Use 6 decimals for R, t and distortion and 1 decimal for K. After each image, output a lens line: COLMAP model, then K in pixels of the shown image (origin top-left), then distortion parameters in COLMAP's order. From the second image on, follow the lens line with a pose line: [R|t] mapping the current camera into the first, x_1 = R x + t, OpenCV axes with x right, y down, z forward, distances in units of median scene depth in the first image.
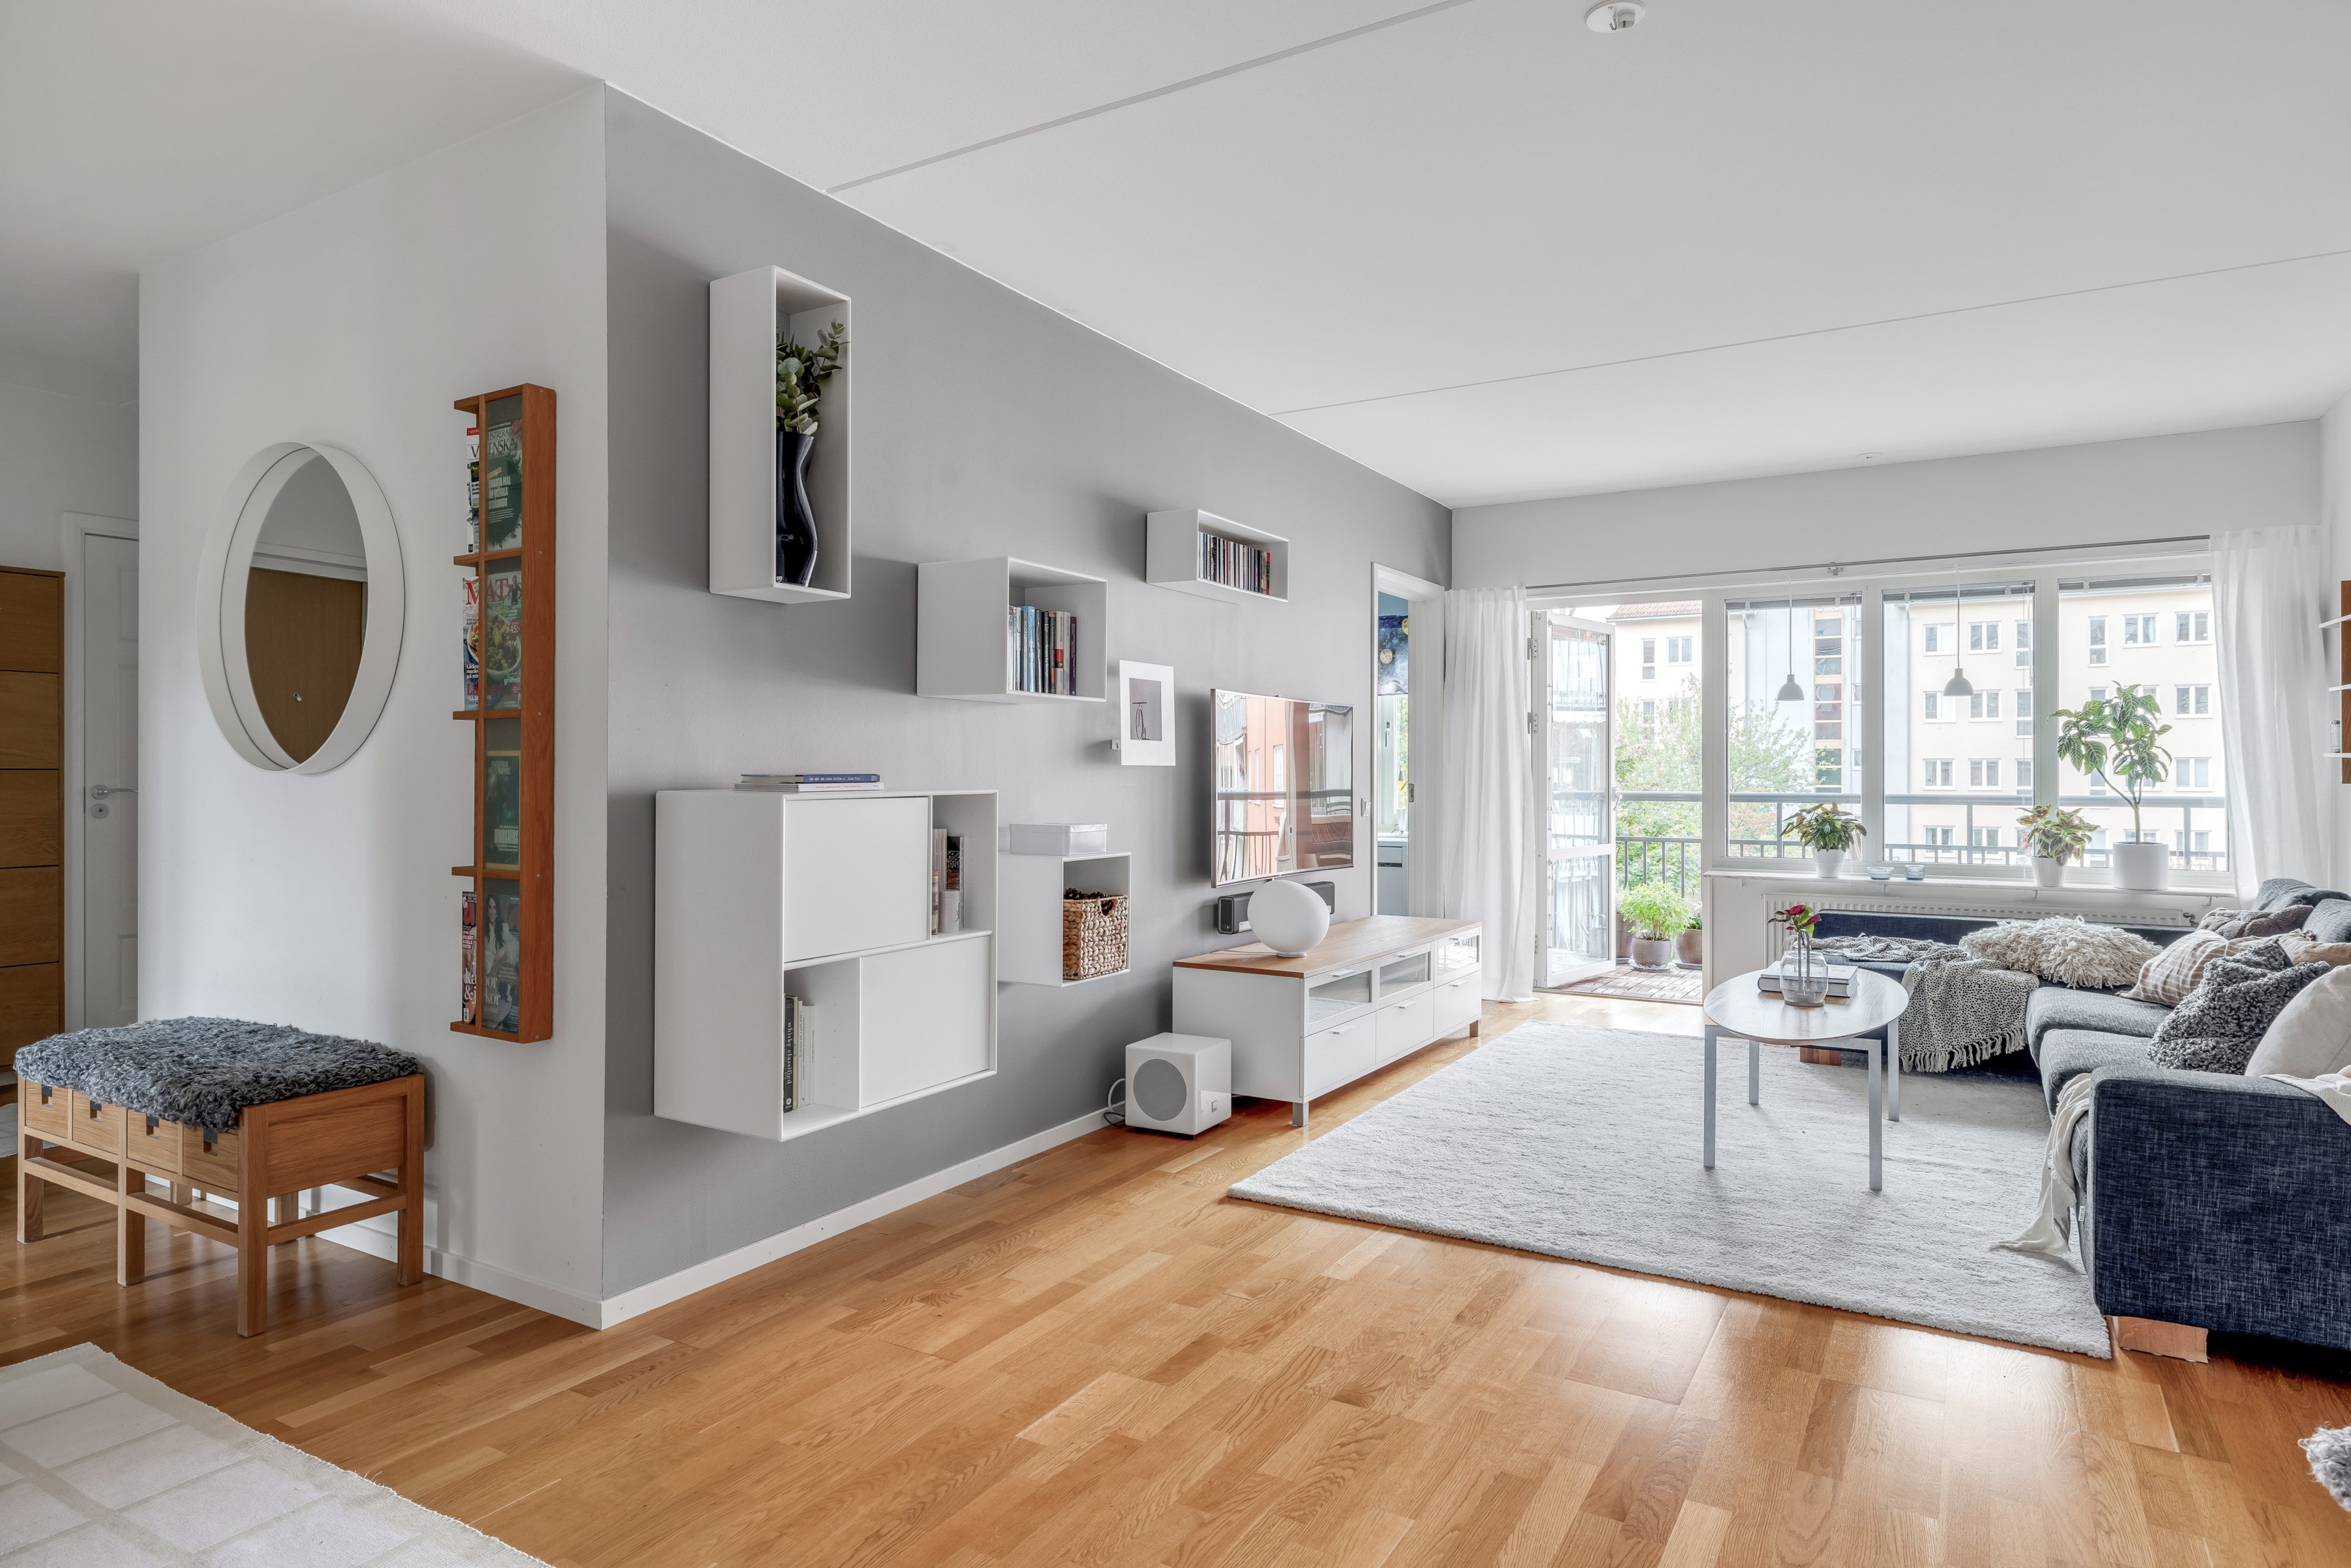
lens RADIAL K [[1352.5, 0, 1168.7], [0, 1352.5, 783.8], [0, 0, 1]] dist [0.001013, -0.000870]
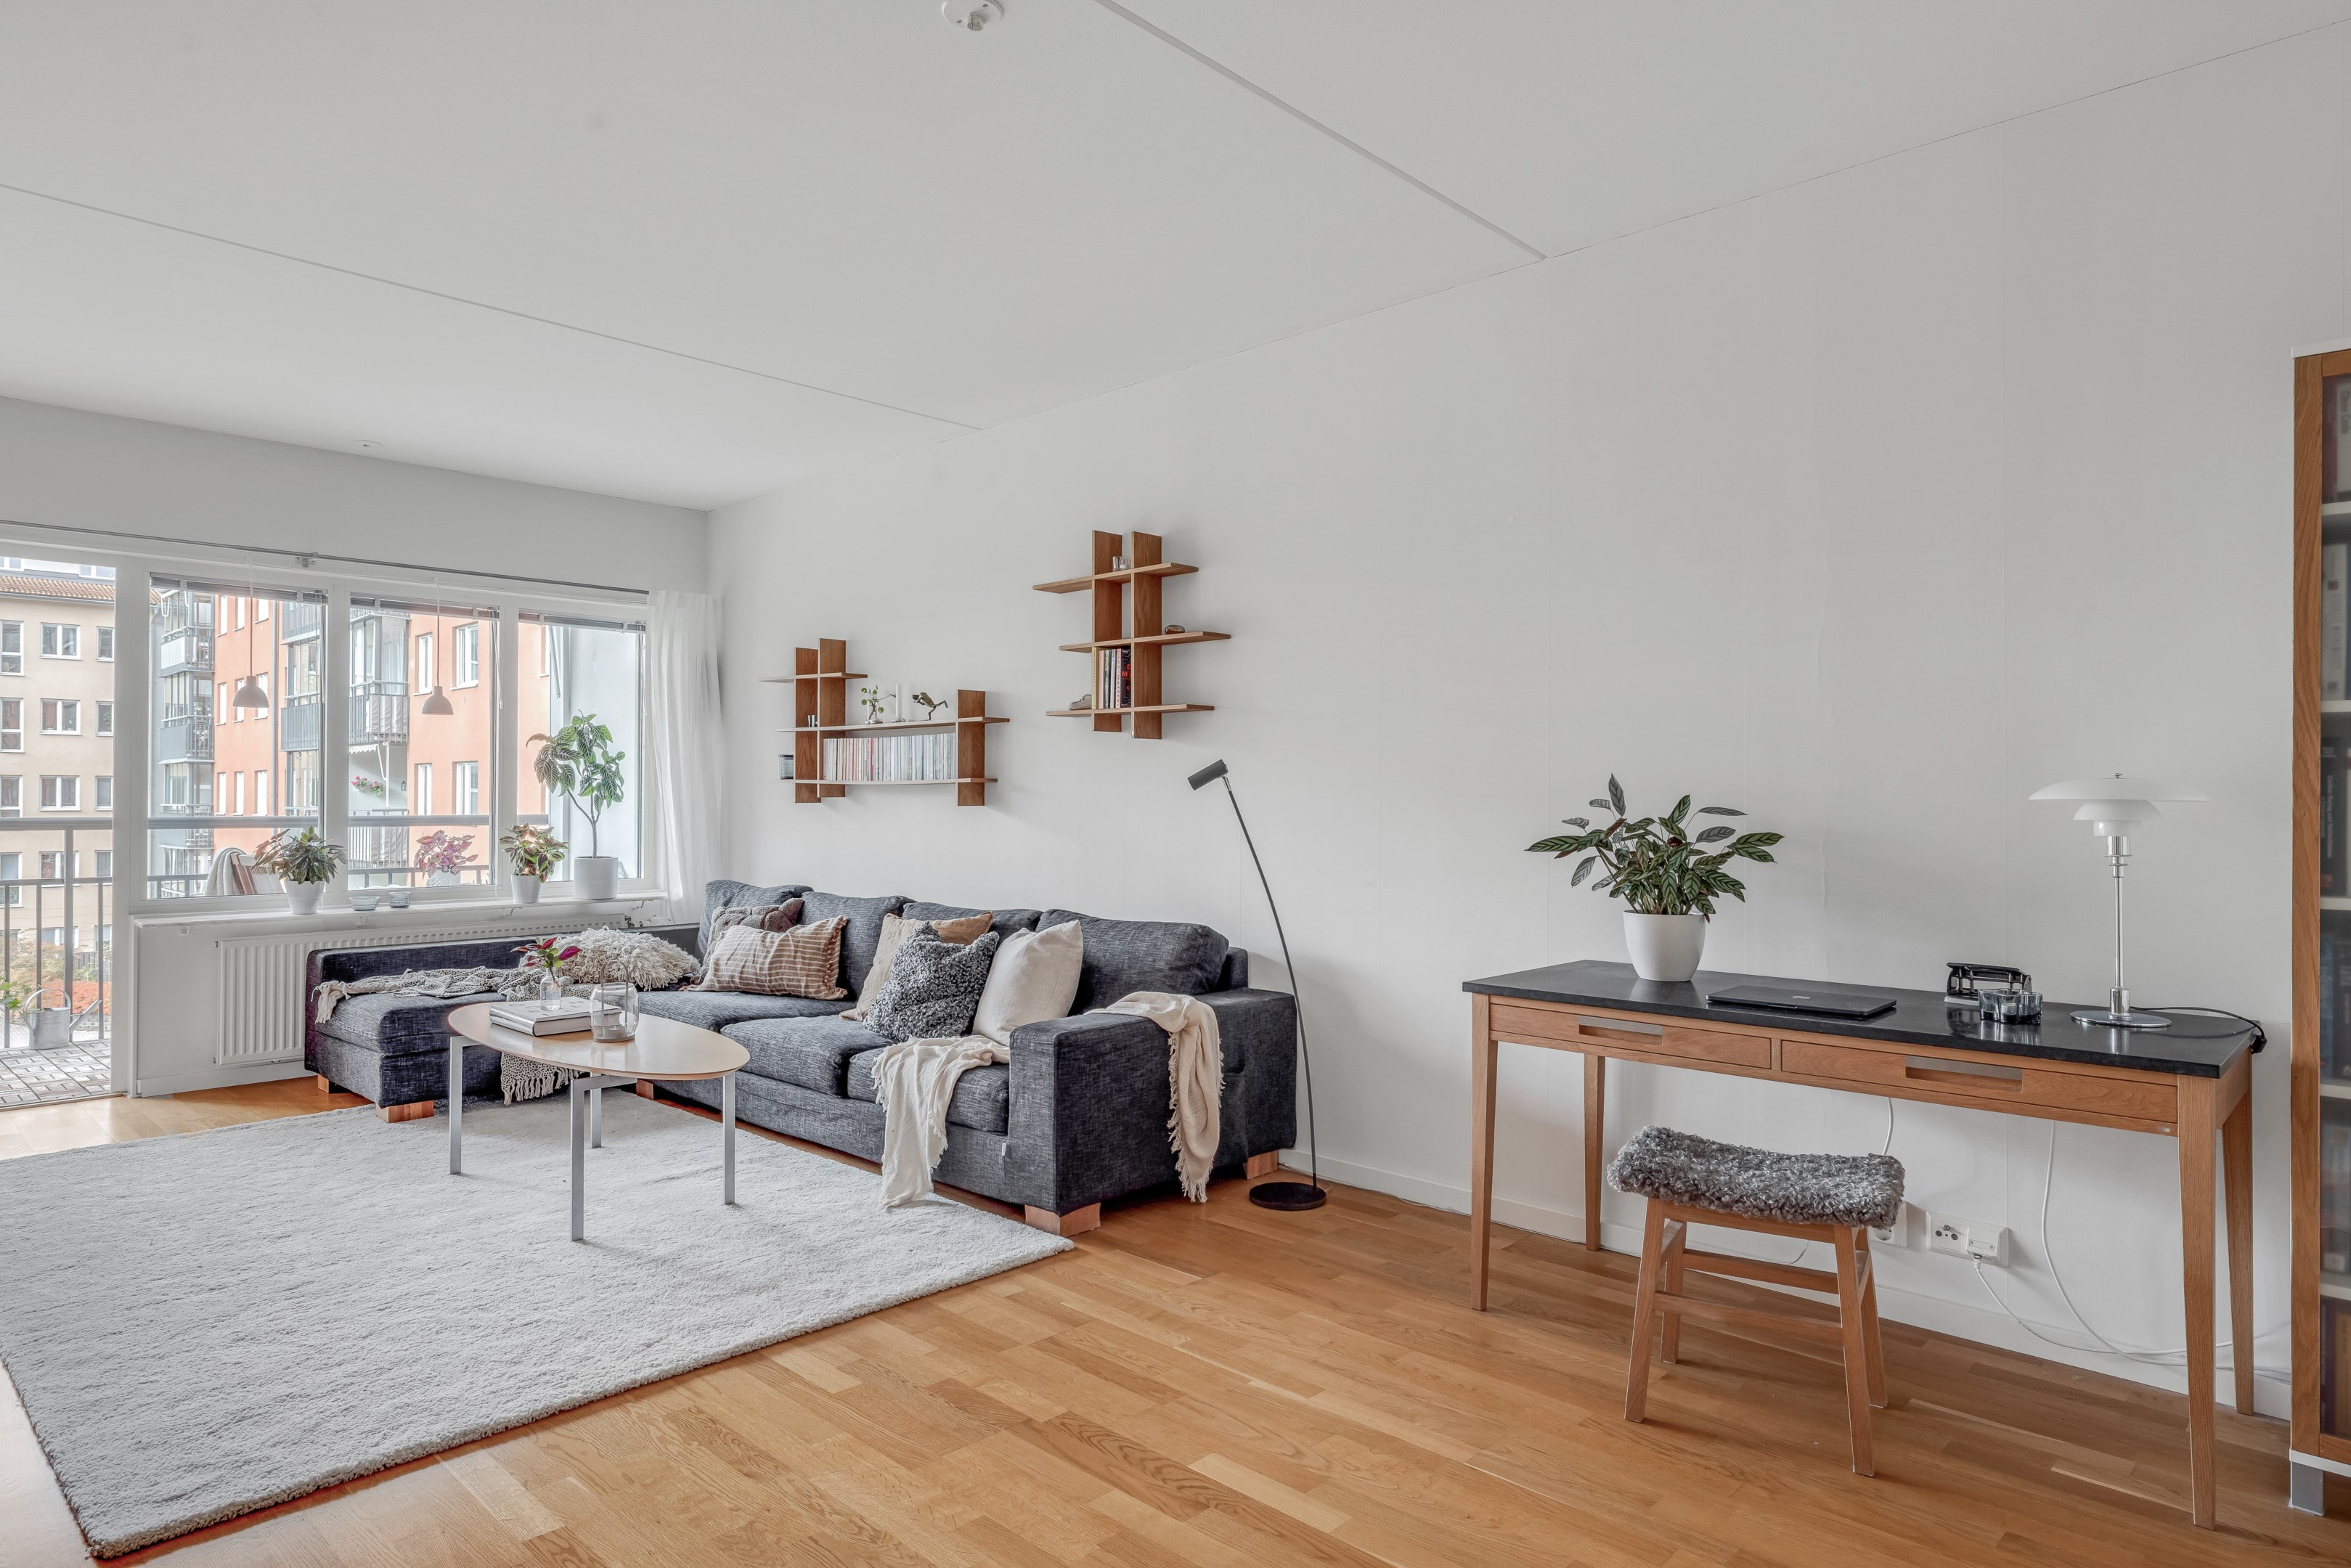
lens RADIAL K [[1352.5, 0, 1168.7], [0, 1352.5, 783.8], [0, 0, 1]] dist [0.001013, -0.000870]
pose [[0.222650, 0.008670, 0.974860, -0.270777], [0.004698, 0.999939, -0.009966, -0.003357], [-0.974887, 0.006799, 0.222596, 0.303142]]
